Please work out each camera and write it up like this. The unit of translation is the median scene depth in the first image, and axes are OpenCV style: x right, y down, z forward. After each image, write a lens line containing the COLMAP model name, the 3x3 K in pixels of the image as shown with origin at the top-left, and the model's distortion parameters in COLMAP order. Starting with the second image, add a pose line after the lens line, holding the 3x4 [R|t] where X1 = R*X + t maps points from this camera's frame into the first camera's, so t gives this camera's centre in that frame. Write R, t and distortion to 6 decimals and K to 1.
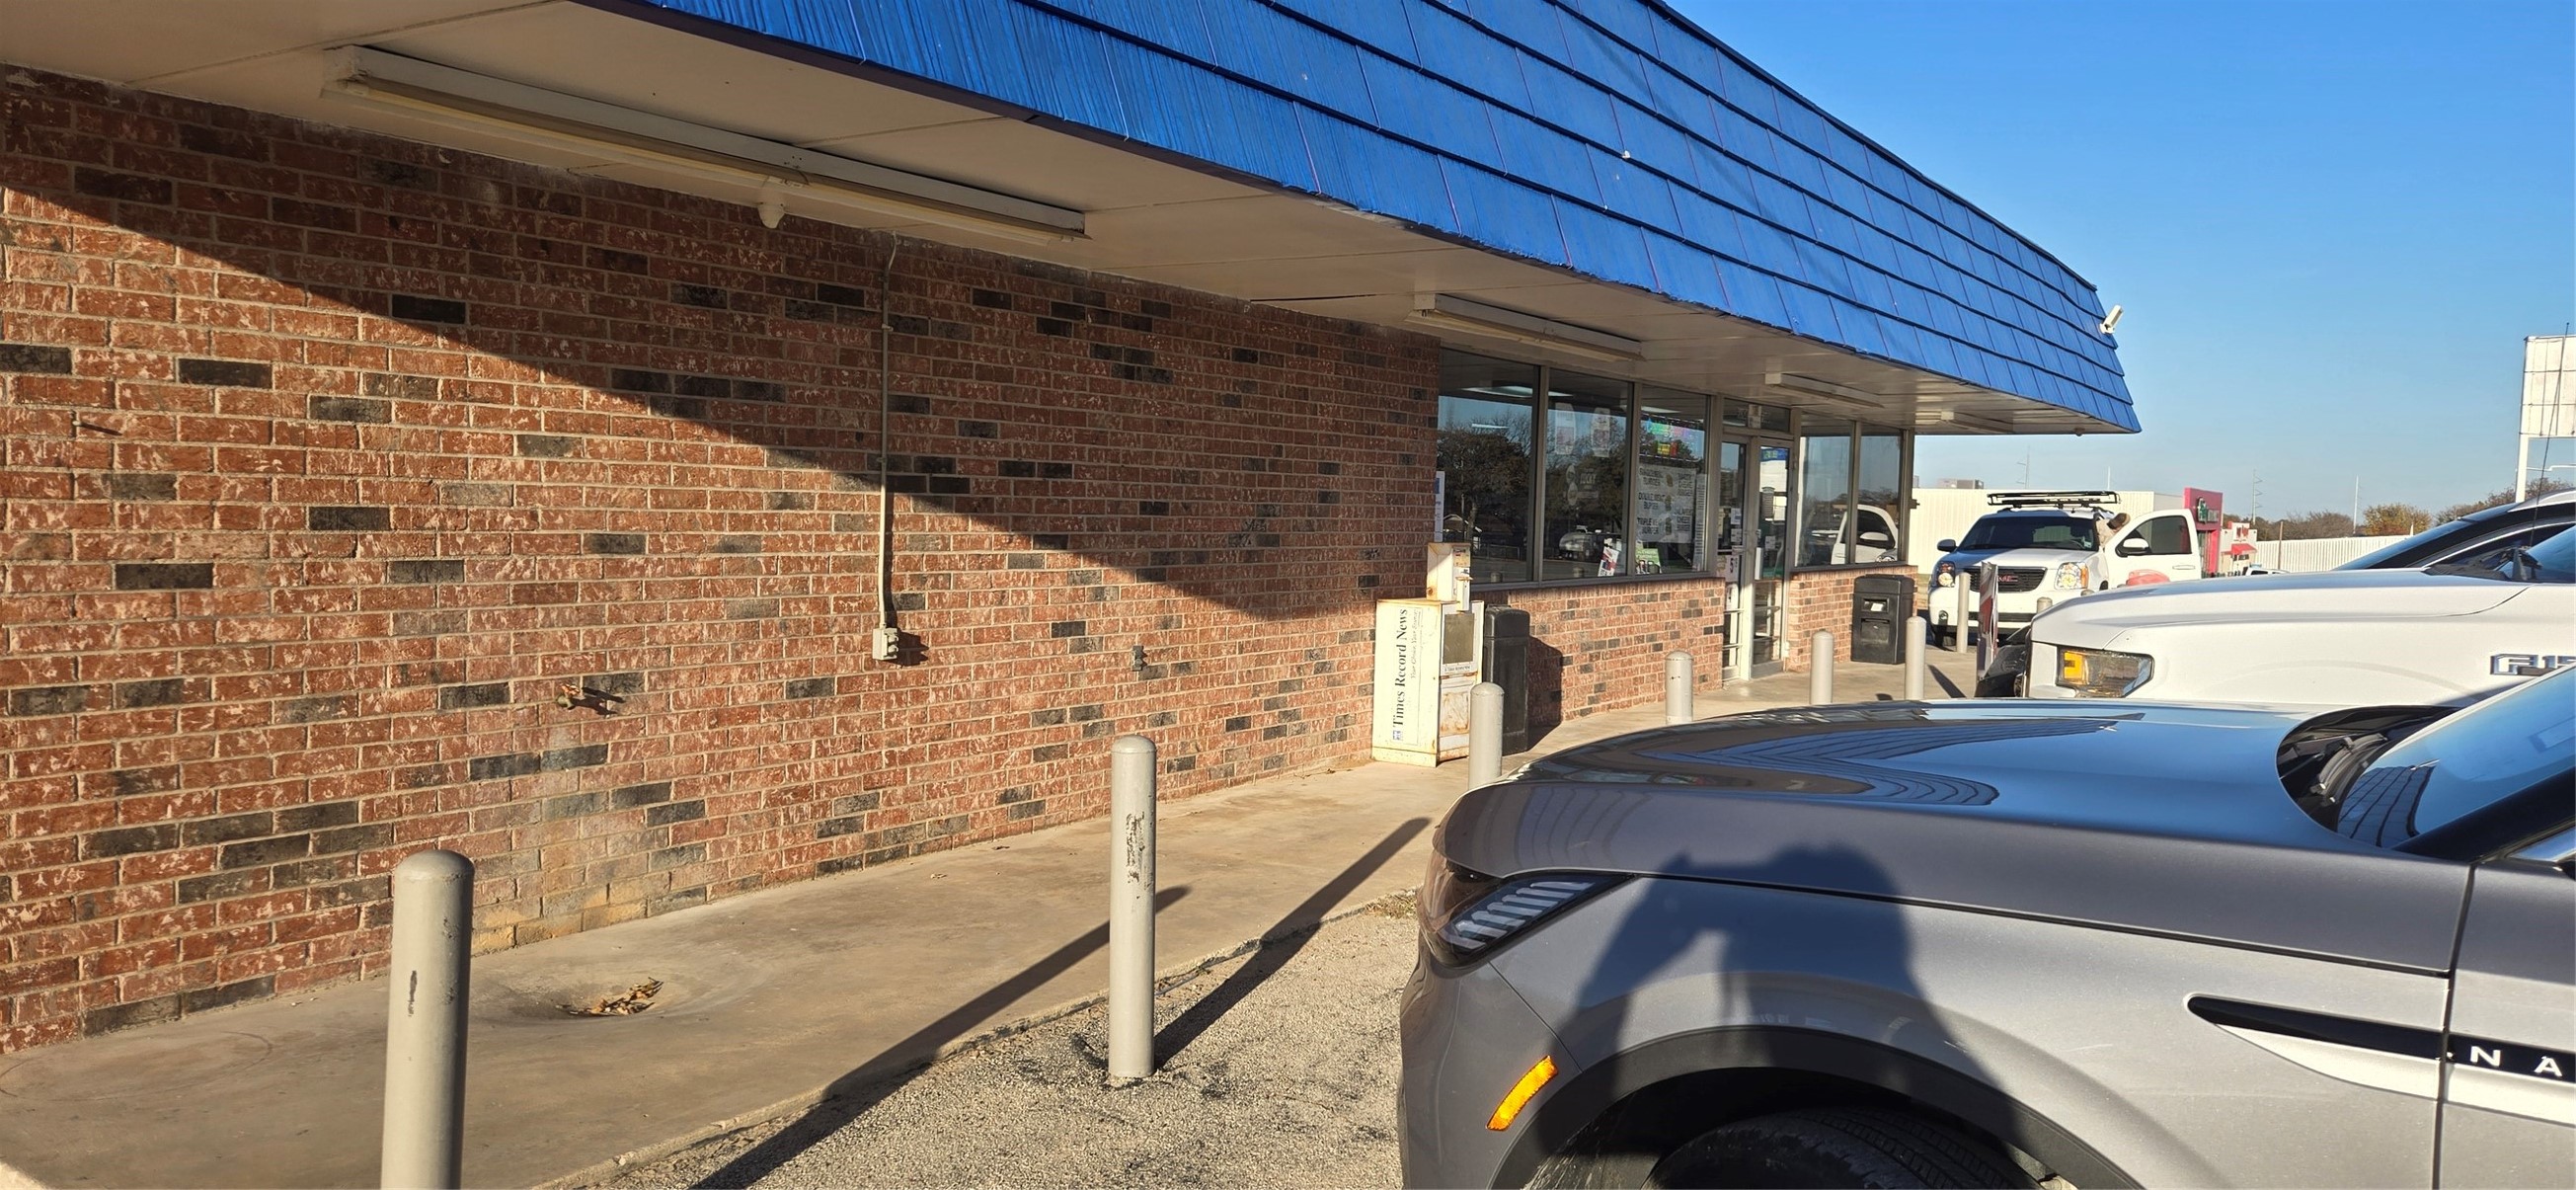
lens RADIAL K [[1732.3, 0, 1309.1], [0, 1732.3, 594.8], [0, 0, 1]] dist [0.082354, -0.071249]
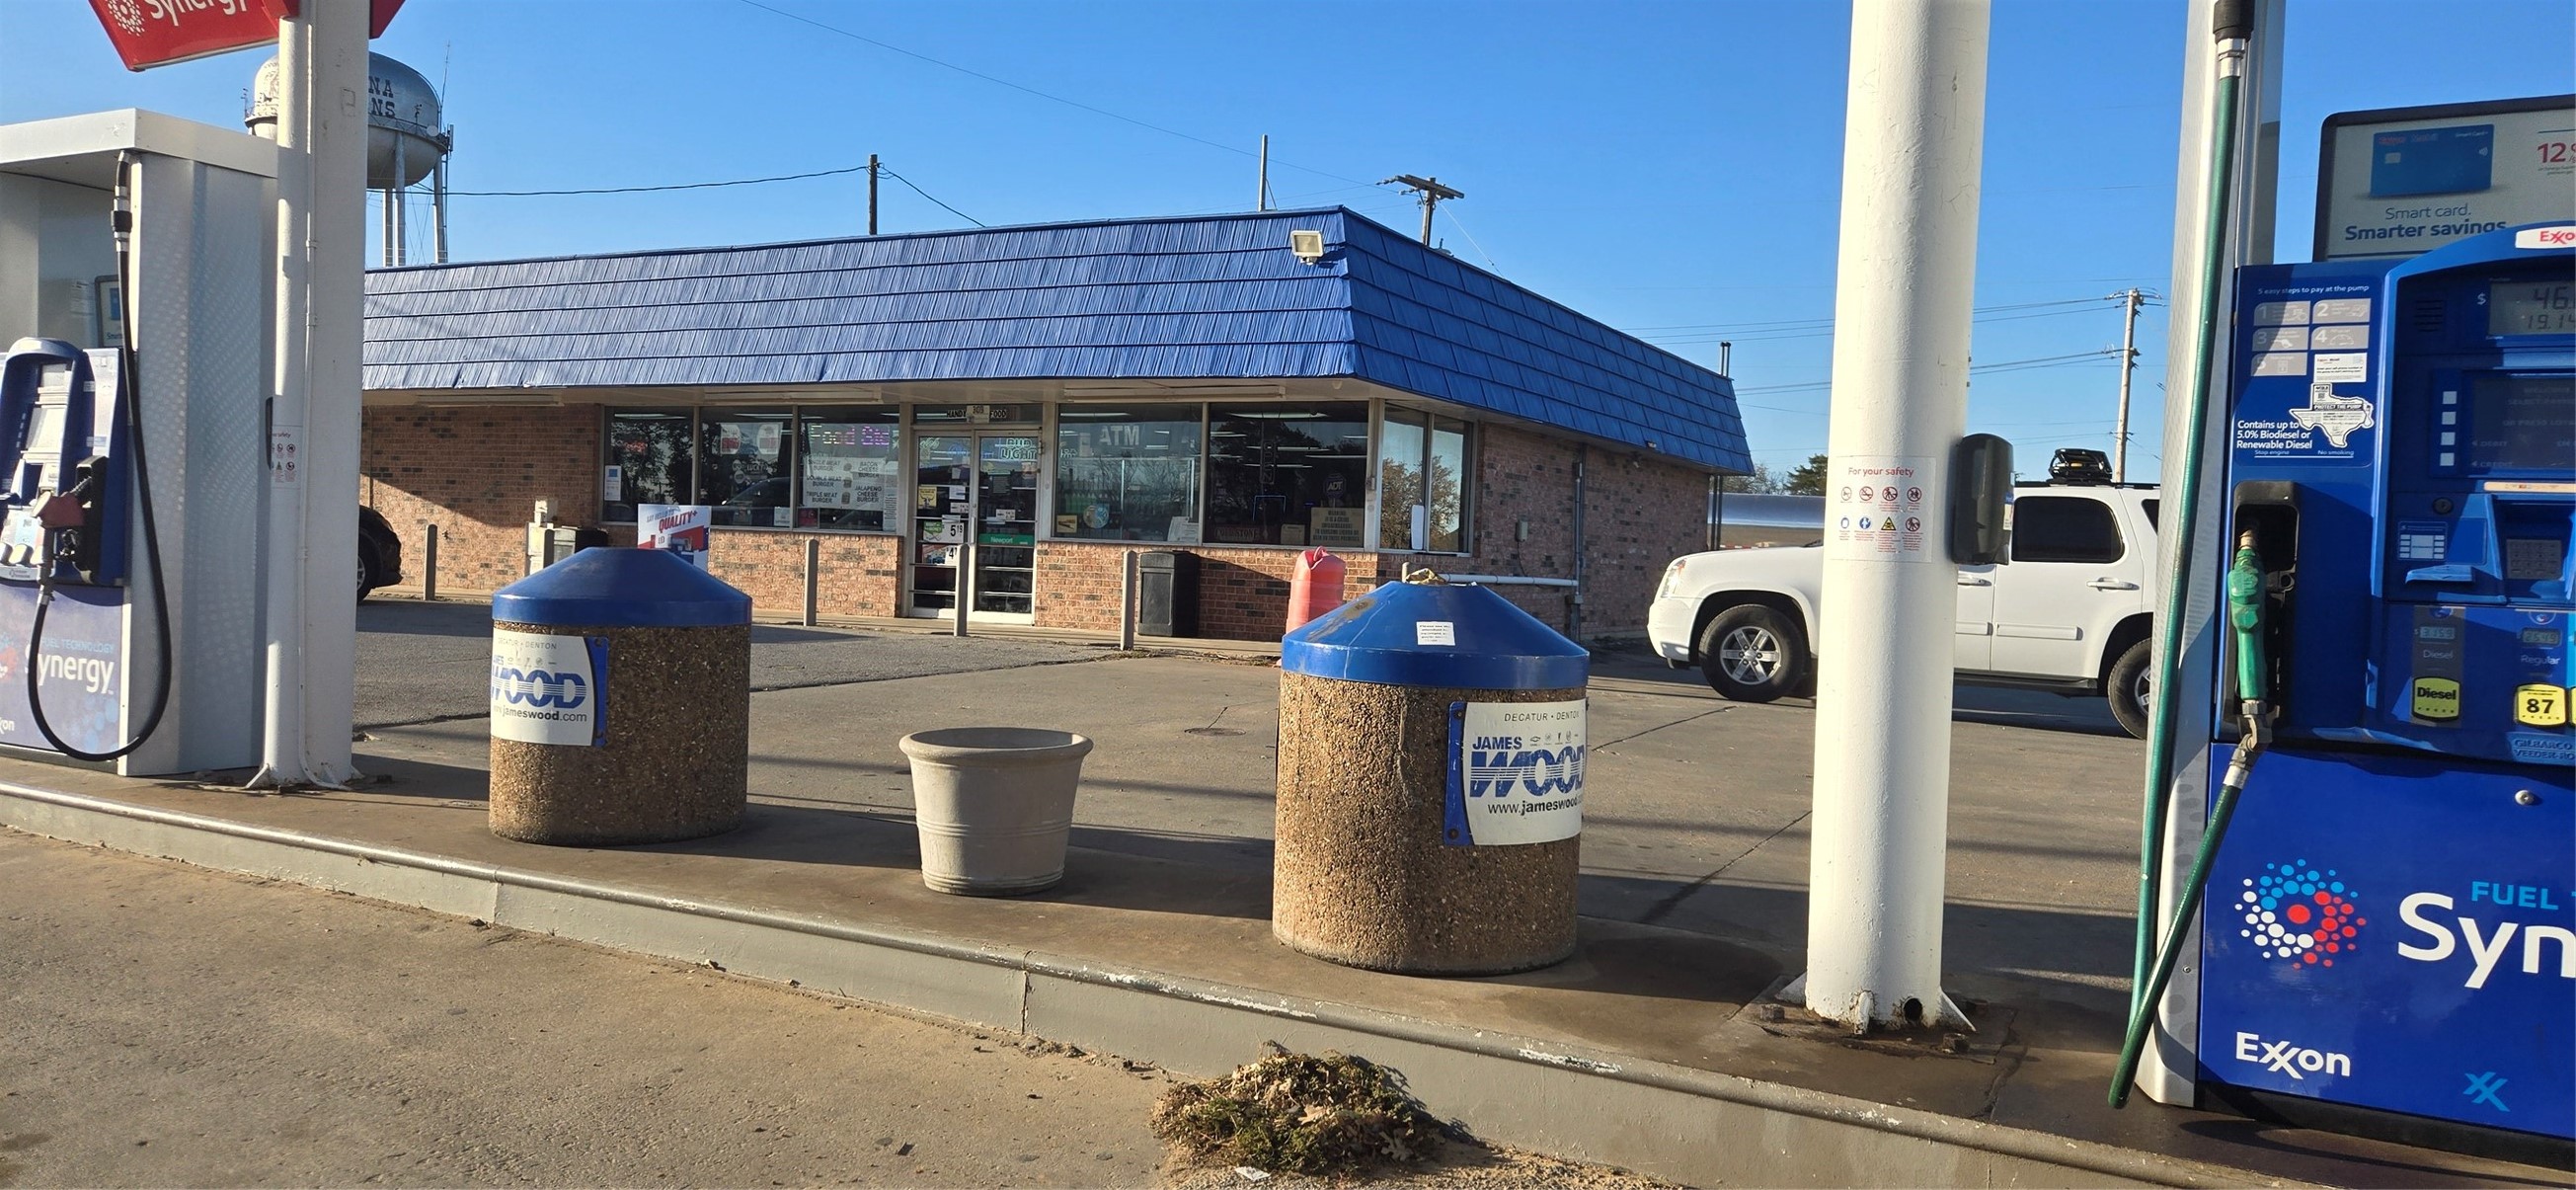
lens RADIAL K [[1732.3, 0, 1279.4], [0, 1732.3, 599.2], [0, 0, 1]] dist [0.082354, -0.071249]
pose [[0.094790, -0.011368, -0.995432, 3.413043], [-0.095462, 0.995223, -0.020456, 0.081866], [0.990910, 0.096965, 0.093252, 2.464924]]
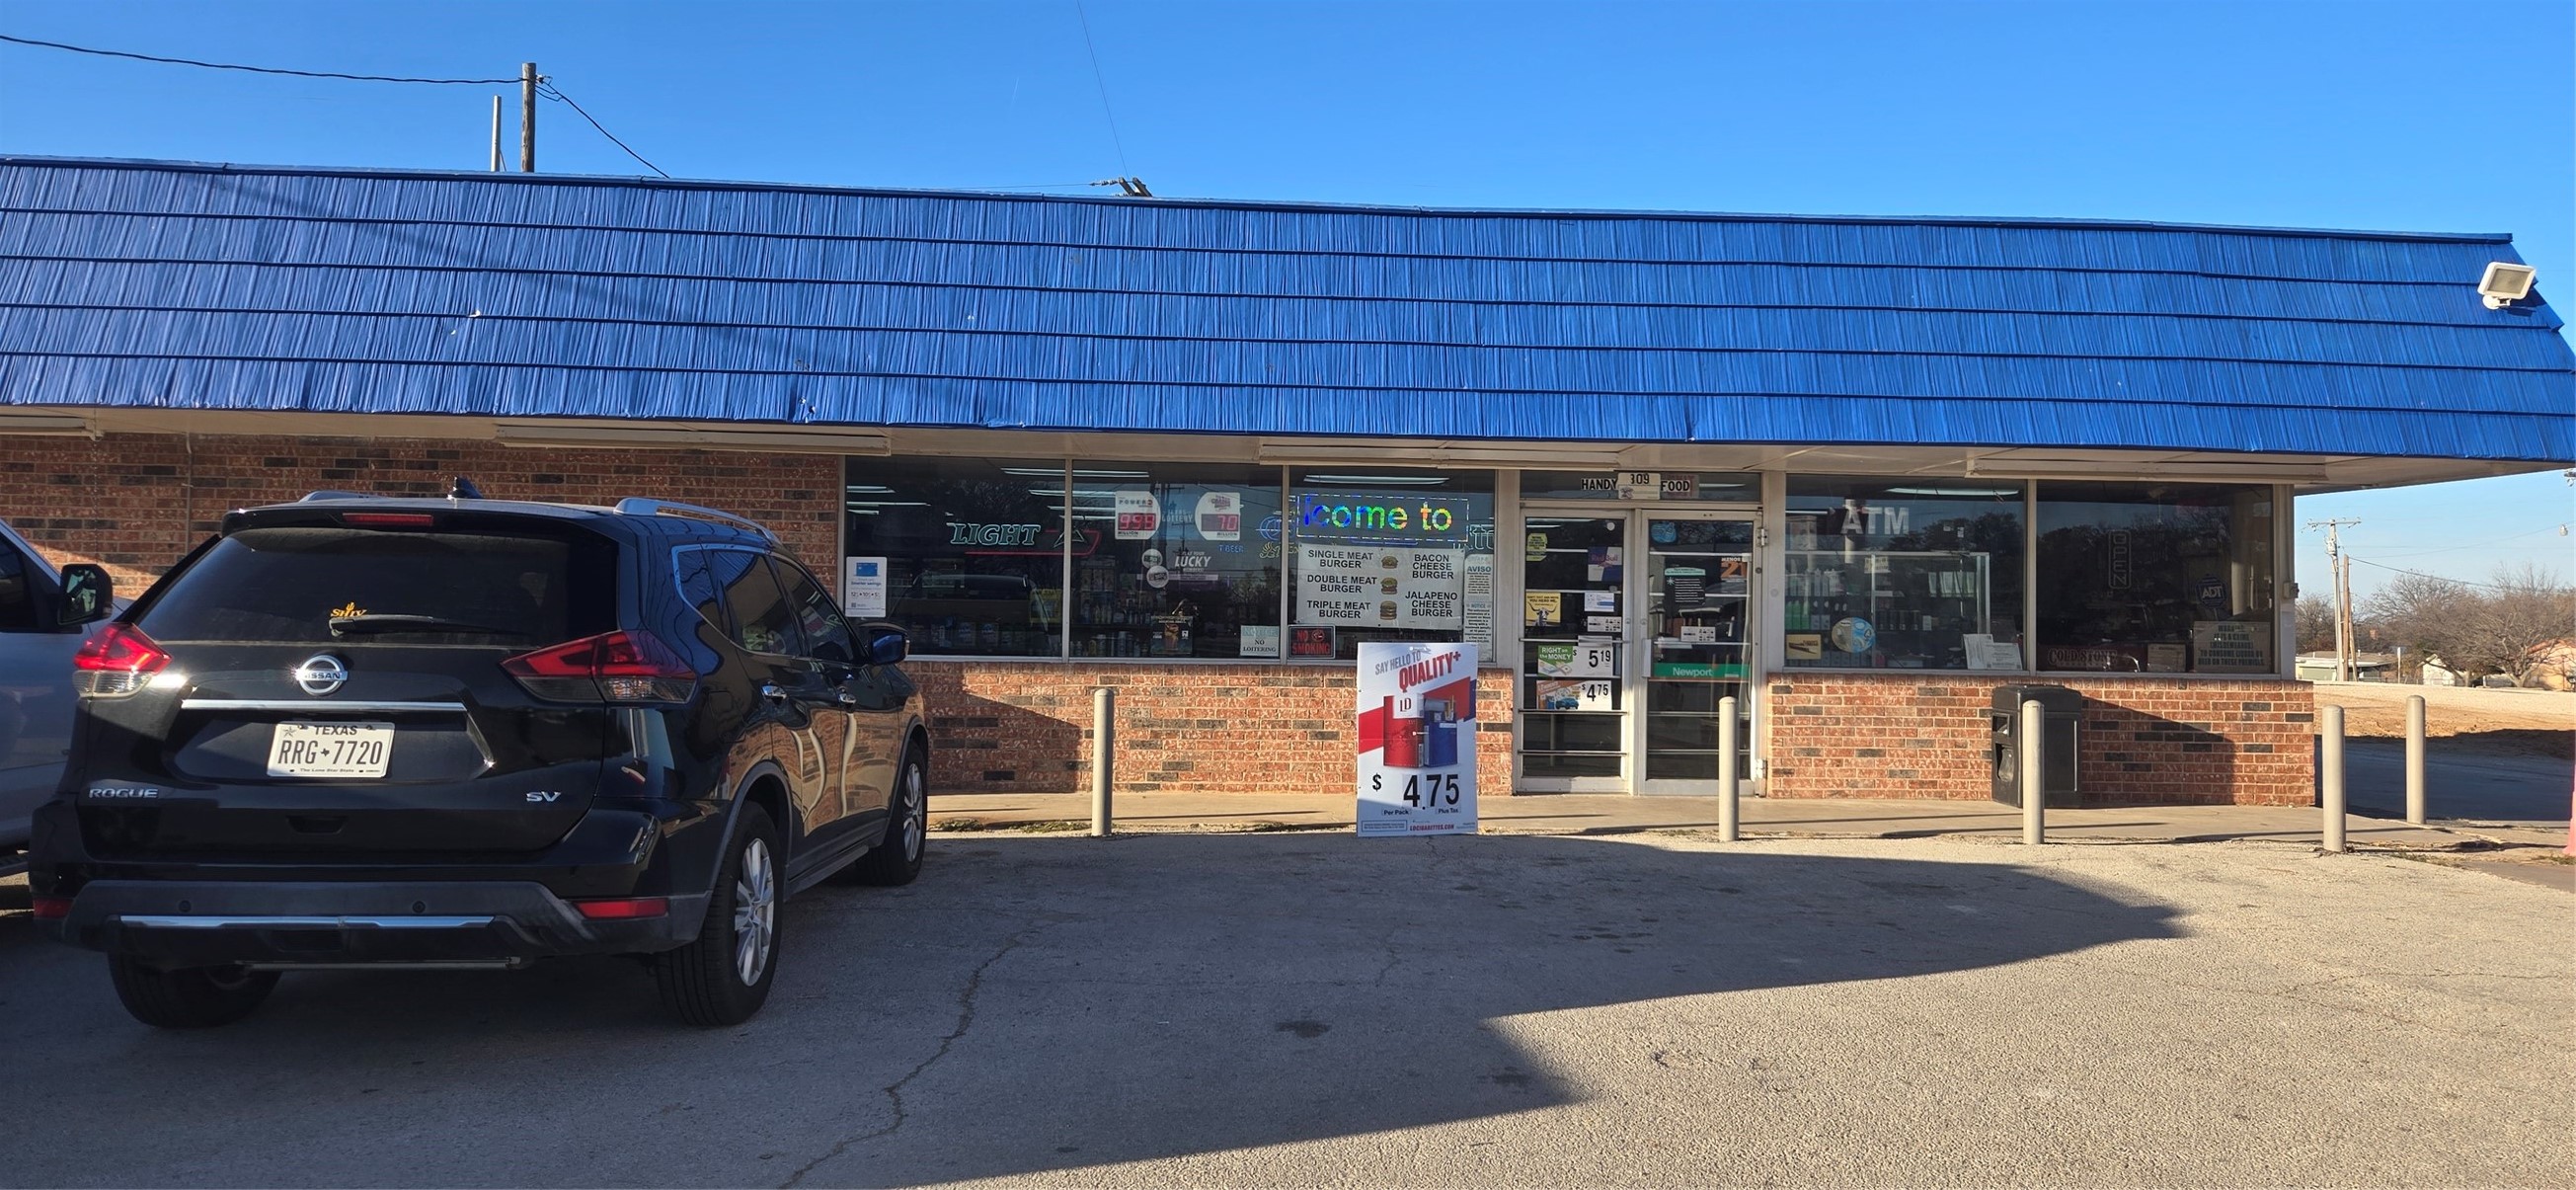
lens RADIAL K [[1732.3, 0, 1272.8], [0, 1732.3, 554.1], [0, 0, 1]] dist [0.082354, -0.071249]
pose [[0.611316, -0.052873, -0.789618, 1.819066], [-0.040773, 0.994336, -0.098147, 0.049920], [0.790336, 0.092194, 0.605698, 0.756314]]
